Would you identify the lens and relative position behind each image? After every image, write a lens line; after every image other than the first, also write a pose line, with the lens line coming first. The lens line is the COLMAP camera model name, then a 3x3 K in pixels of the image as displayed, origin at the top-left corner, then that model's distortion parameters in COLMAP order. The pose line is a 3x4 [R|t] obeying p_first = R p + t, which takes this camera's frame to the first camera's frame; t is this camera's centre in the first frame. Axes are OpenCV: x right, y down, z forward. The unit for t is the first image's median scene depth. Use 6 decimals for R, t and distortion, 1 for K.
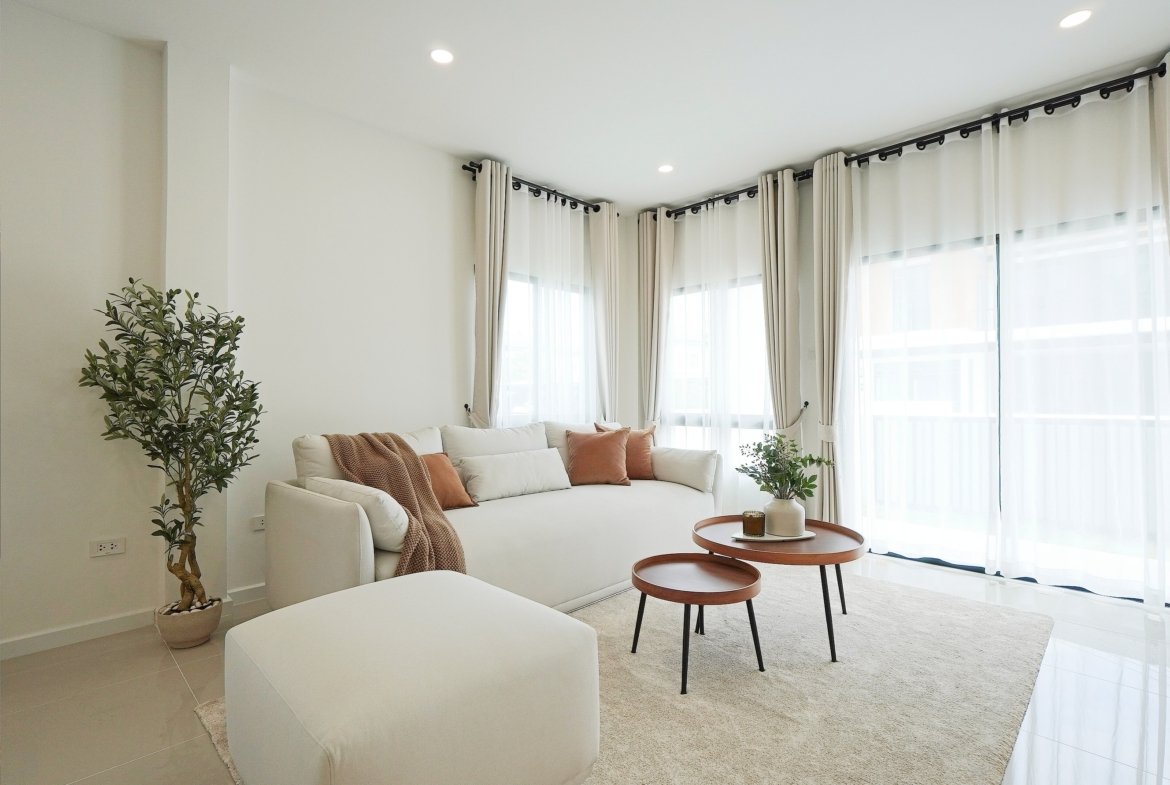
lens RADIAL K [[554.0, 0, 578.8], [0, 554.0, 390.9], [0, 0, 1]] dist [-0.020337, 0.001470]
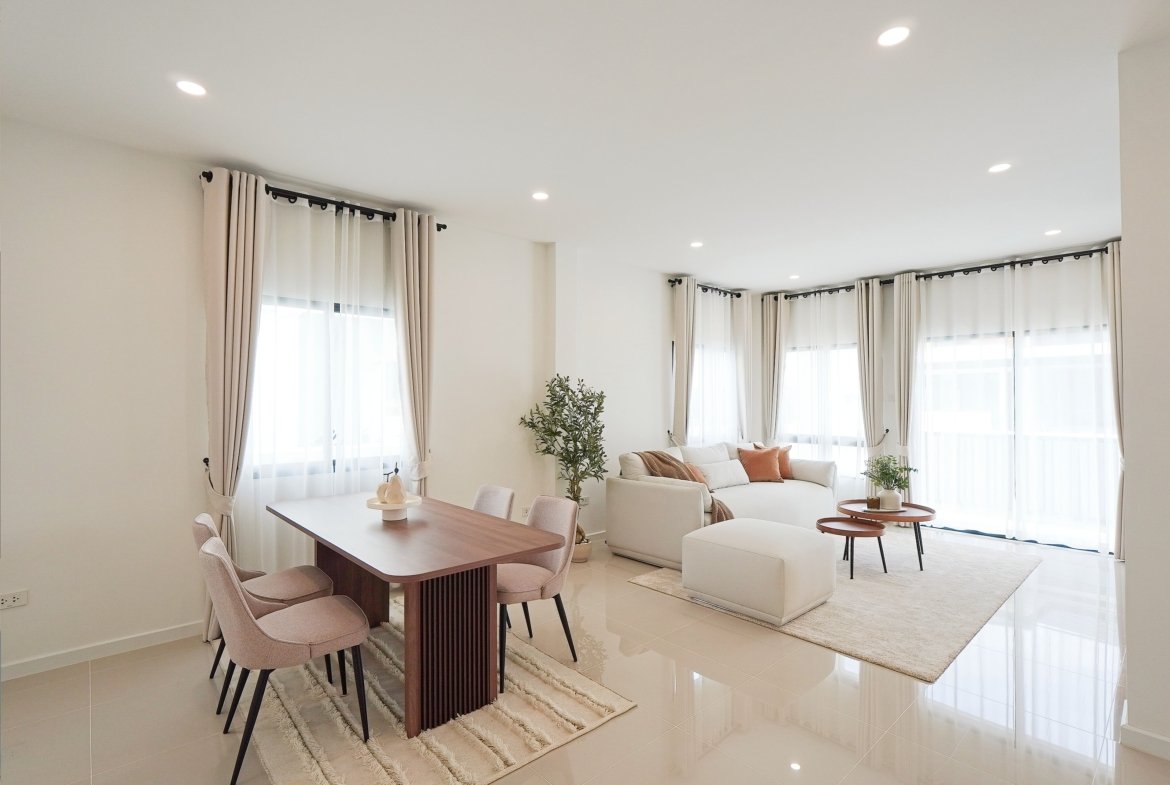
lens RADIAL K [[554.0, 0, 581.9], [0, 554.0, 391.4], [0, 0, 1]] dist [-0.020337, 0.001470]
pose [[0.998860, 0.003020, -0.047642, -0.419405], [-0.003210, 0.999987, -0.003911, -0.089299], [0.047630, 0.004060, 0.998857, -0.652866]]
